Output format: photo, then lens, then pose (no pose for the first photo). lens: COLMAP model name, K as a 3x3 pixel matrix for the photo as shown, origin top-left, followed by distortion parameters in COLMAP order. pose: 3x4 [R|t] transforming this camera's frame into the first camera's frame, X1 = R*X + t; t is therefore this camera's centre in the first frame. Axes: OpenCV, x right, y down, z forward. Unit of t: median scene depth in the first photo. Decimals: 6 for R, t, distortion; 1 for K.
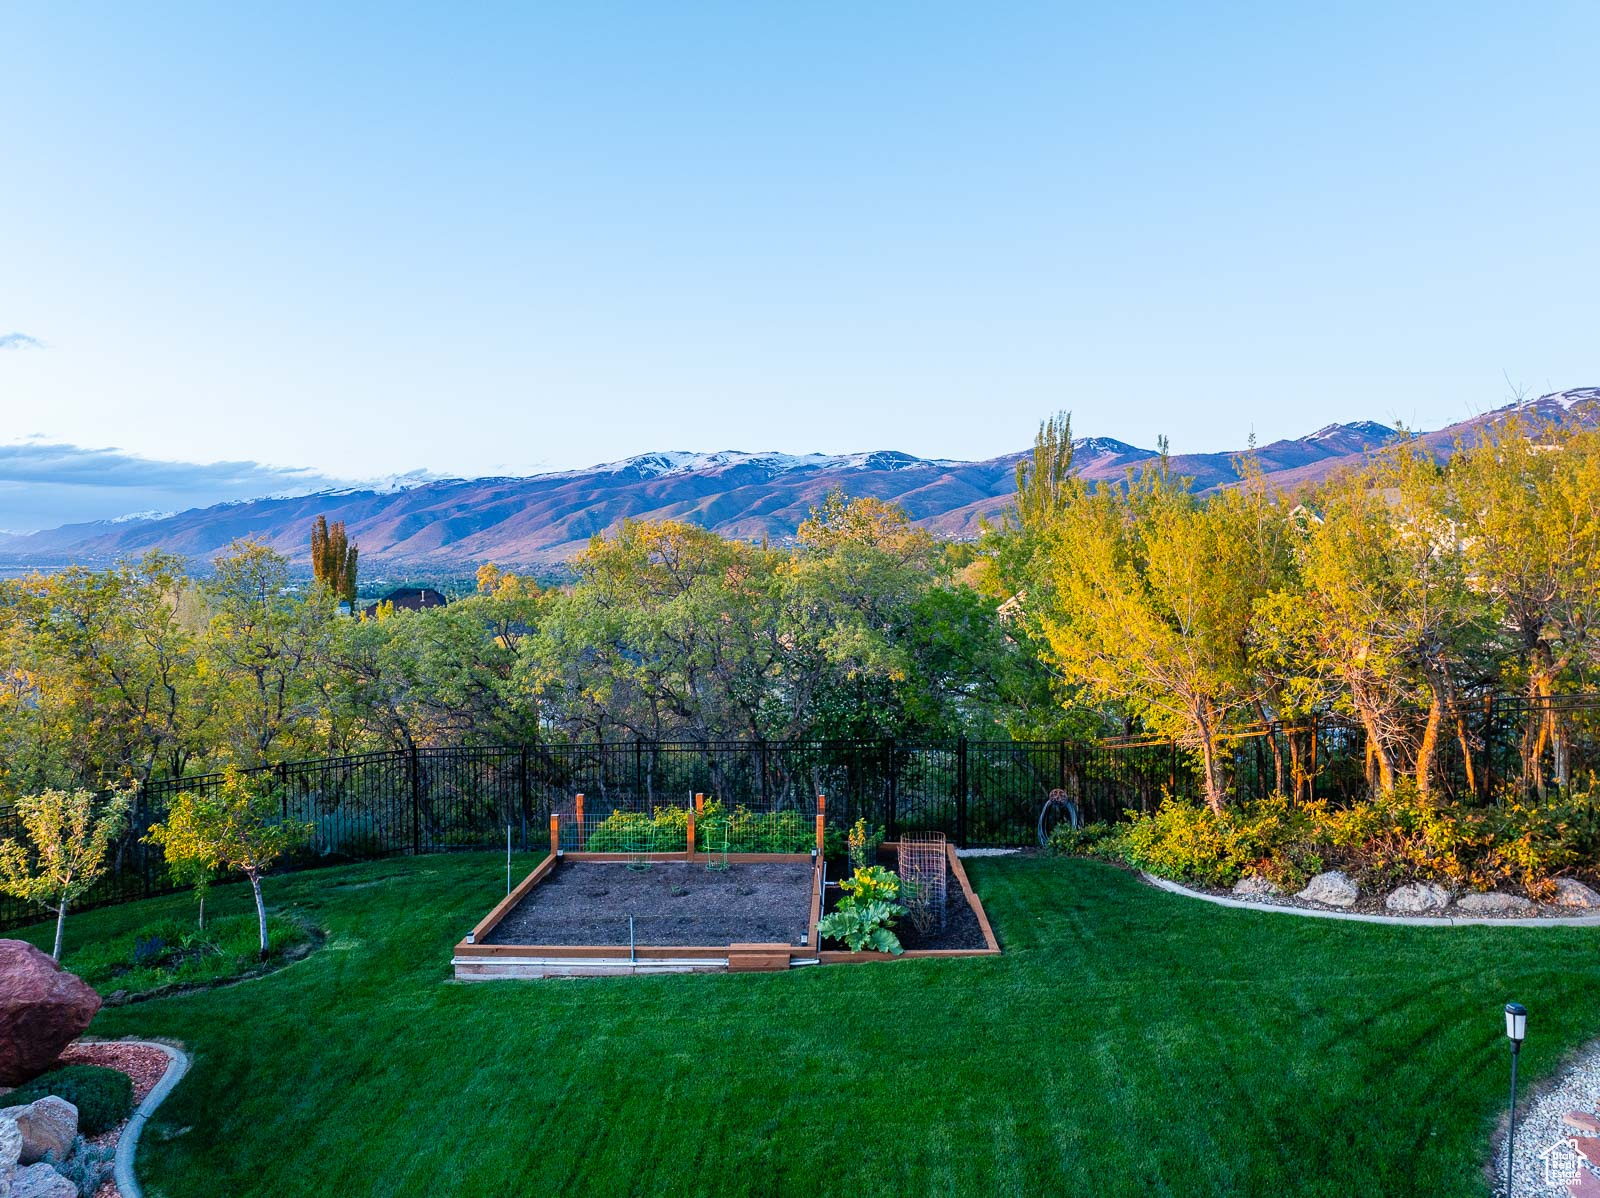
lens RADIAL K [[1124.4, 0, 797.0], [0, 1124.4, 590.6], [0, 0, 1]] dist [-0.048457, 0.017061]
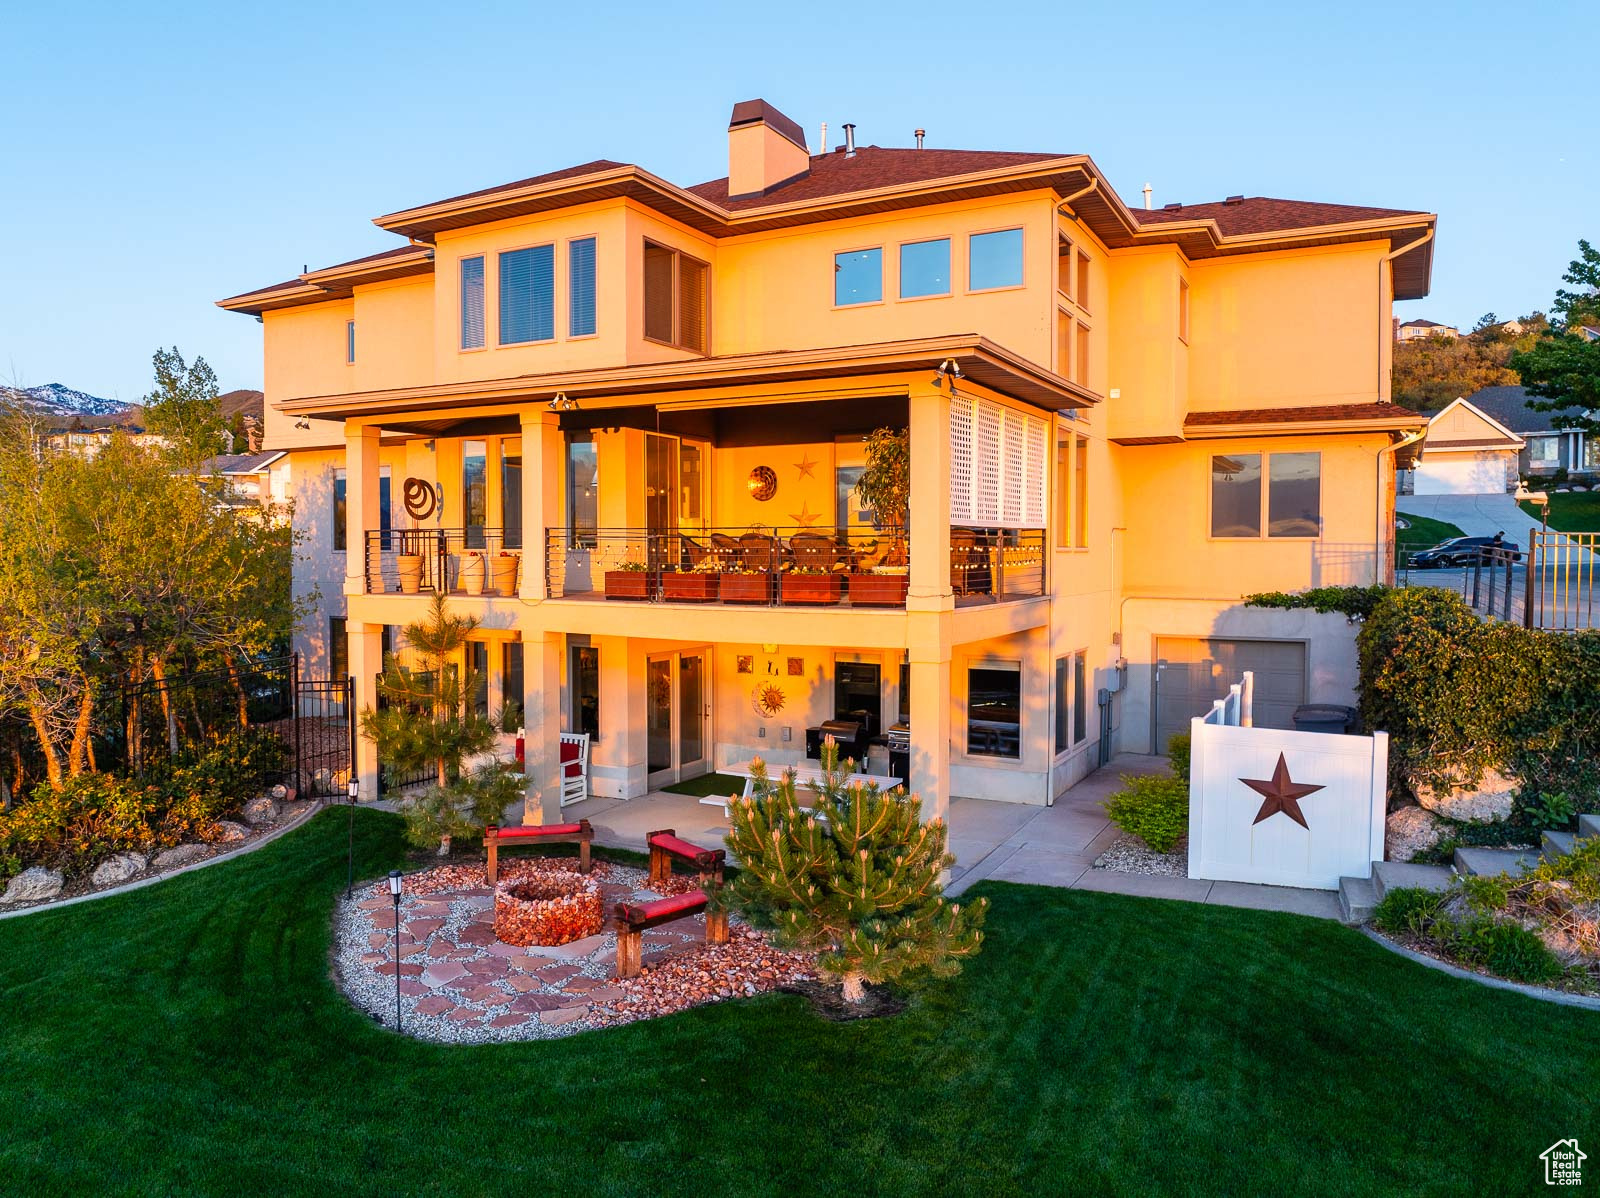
lens RADIAL K [[1124.4, 0, 806.6], [0, 1124.4, 597.2], [0, 0, 1]] dist [-0.048457, 0.017061]
pose [[0.253242, -0.037521, 0.966675, -0.327058], [0.030012, 0.999071, 0.030916, -0.006740], [-0.966937, 0.021183, 0.254133, 0.049853]]
